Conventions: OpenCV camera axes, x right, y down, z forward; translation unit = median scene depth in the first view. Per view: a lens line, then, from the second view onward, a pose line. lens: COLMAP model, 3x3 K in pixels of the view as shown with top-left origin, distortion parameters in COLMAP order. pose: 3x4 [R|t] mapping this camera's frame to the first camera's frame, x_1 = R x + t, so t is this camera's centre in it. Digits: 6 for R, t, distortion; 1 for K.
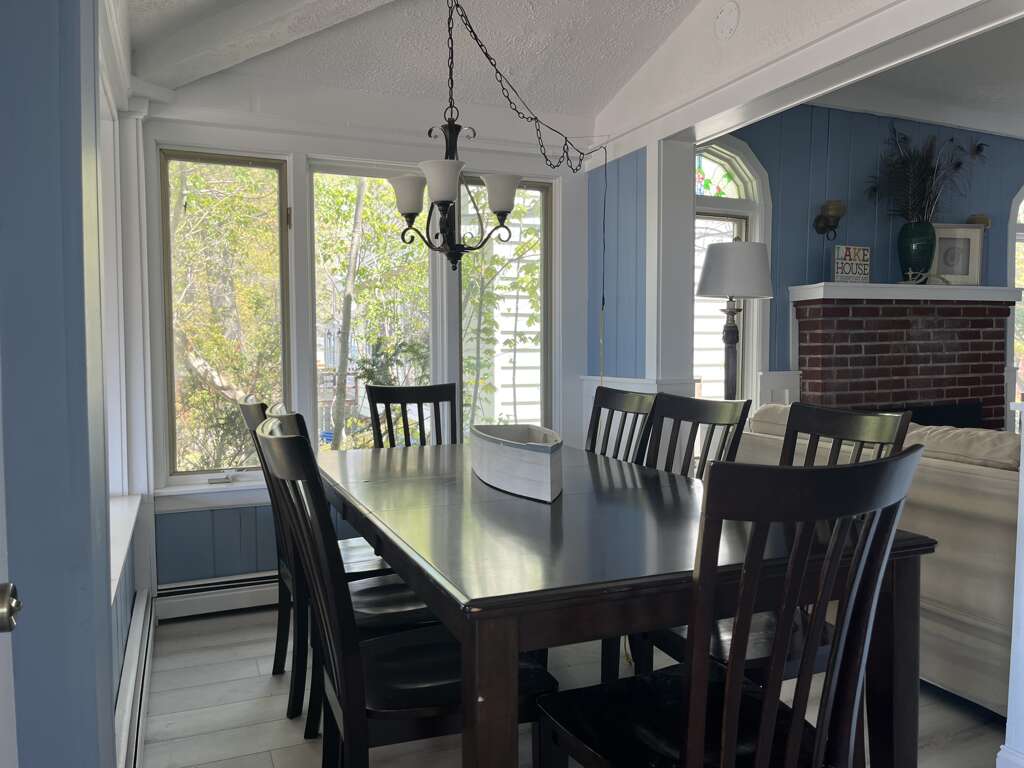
lens RADIAL K [[783.7, 0, 512.0], [0, 783.7, 384.0], [0, 0, 1]] dist [0.043317, -0.068180]
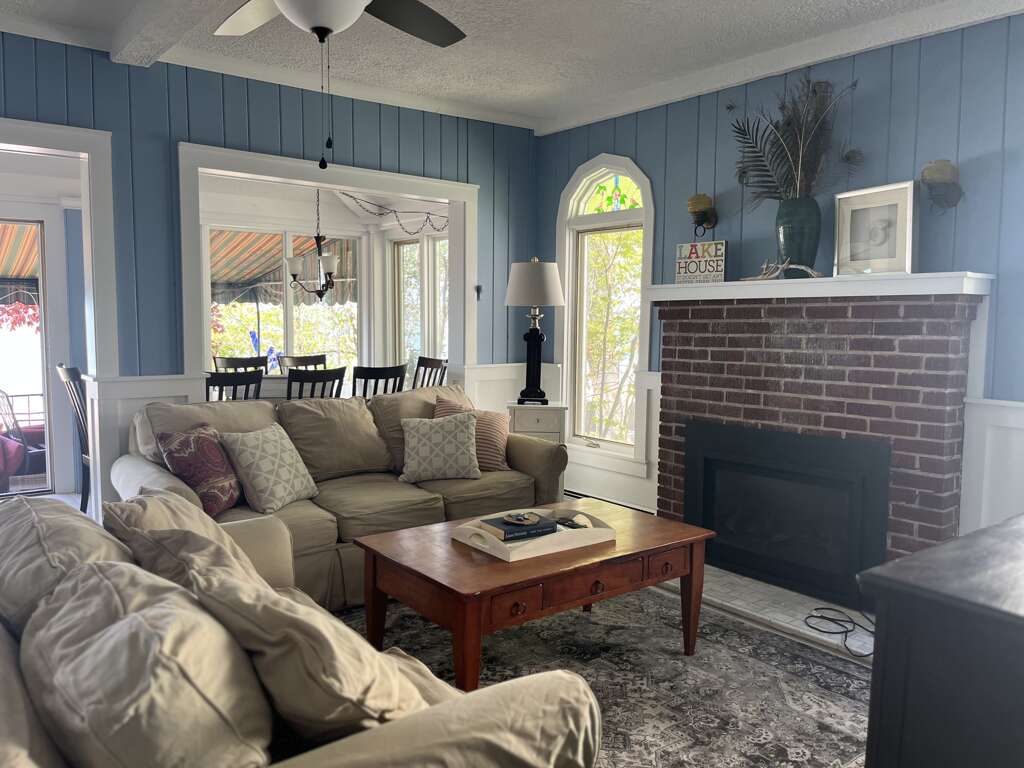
lens RADIAL K [[783.7, 0, 512.0], [0, 783.7, 384.0], [0, 0, 1]] dist [0.043317, -0.068180]
pose [[0.258369, 0.085494, -0.962256, 1.247503], [-0.065092, 0.995353, 0.070957, -0.059569], [0.963851, 0.044302, 0.262733, 0.542583]]
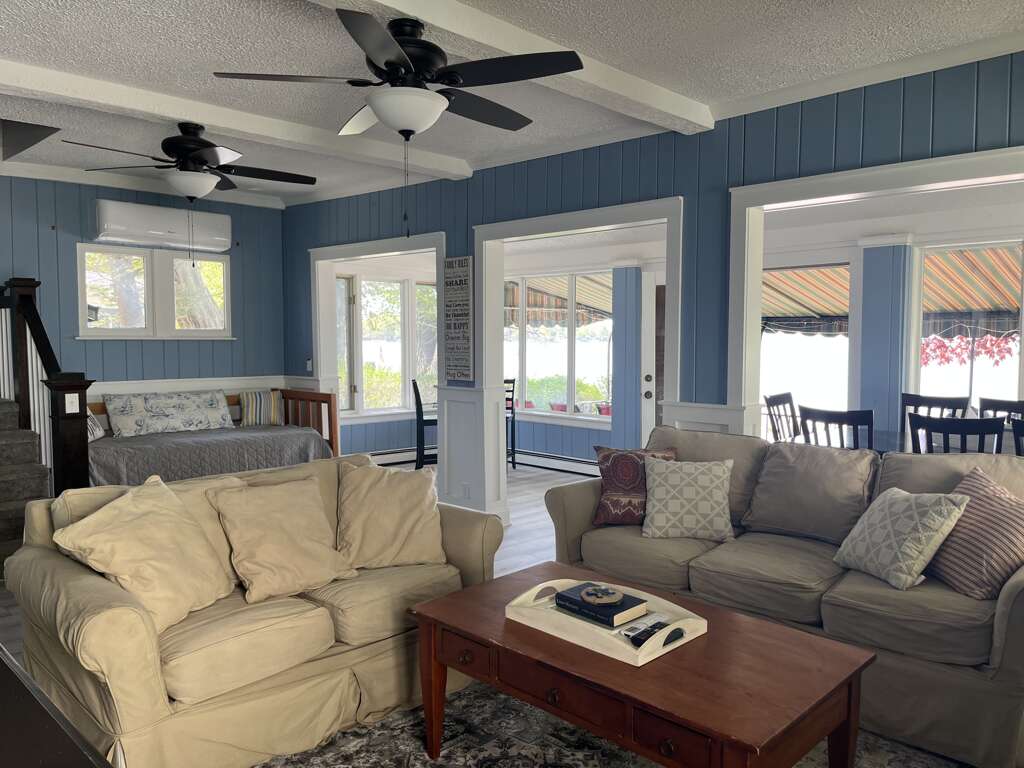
lens RADIAL K [[785.0, 0, 509.6], [0, 785.0, 387.3], [0, 0, 1]] dist [0.025333, -0.008183]
pose [[-0.926690, 0.022119, -0.375175, 0.905046], [-0.022353, 0.993255, 0.113772, -0.104138], [0.375161, 0.113818, -0.919945, 1.165071]]
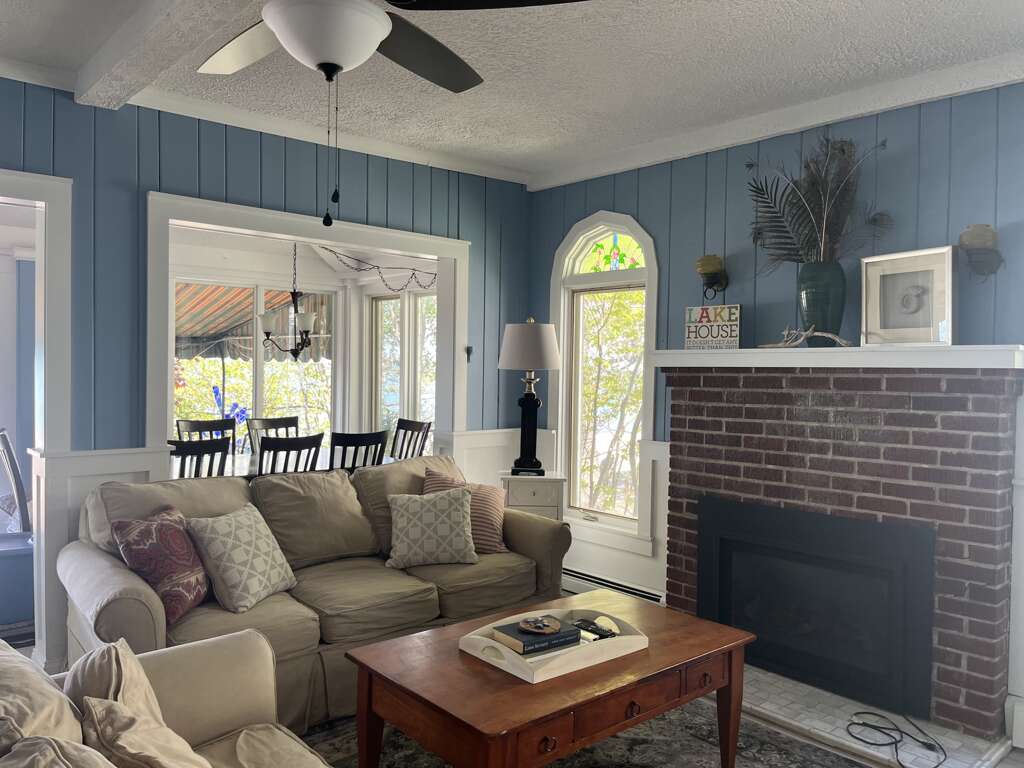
lens RADIAL K [[783.7, 0, 512.0], [0, 783.7, 384.0], [0, 0, 1]] dist [0.043317, -0.068180]
pose [[0.304011, 0.025726, -0.952321, 1.163737], [-0.071116, 0.997459, 0.004242, -0.075558], [0.950011, 0.066435, 0.305068, 0.523704]]
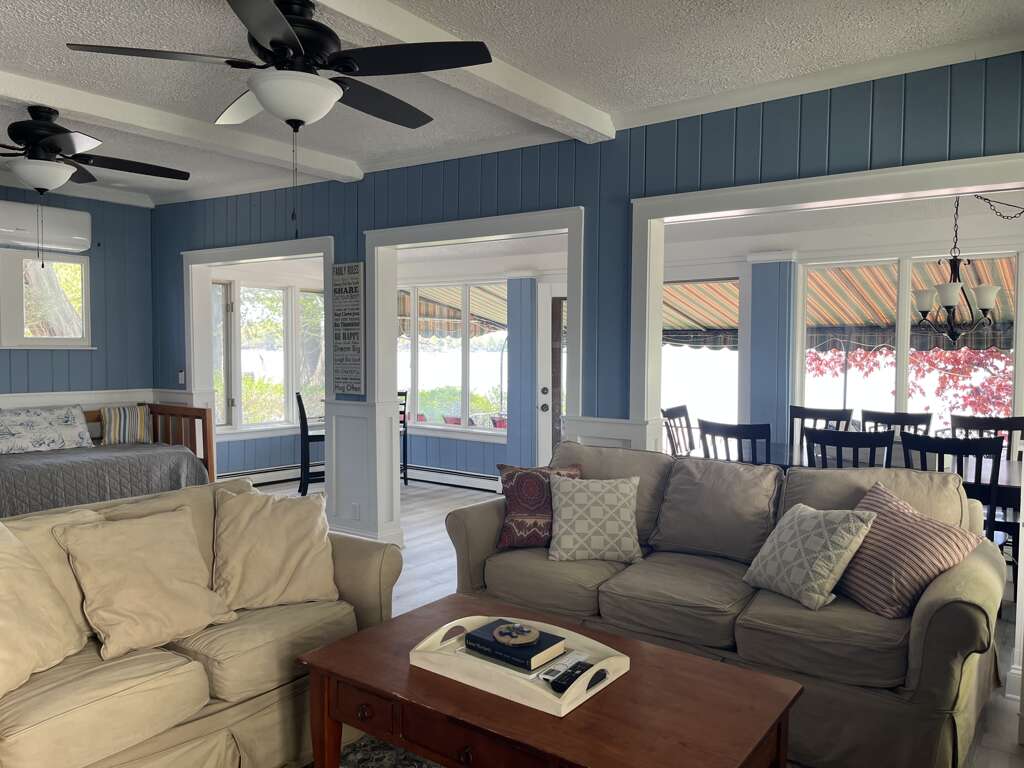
lens RADIAL K [[783.7, 0, 512.0], [0, 783.7, 384.0], [0, 0, 1]] dist [0.043317, -0.068180]
pose [[-0.861597, 0.016746, -0.507317, 0.896824], [-0.035331, 0.995053, 0.092850, -0.103949], [0.506362, 0.097924, -0.856743, 1.115145]]
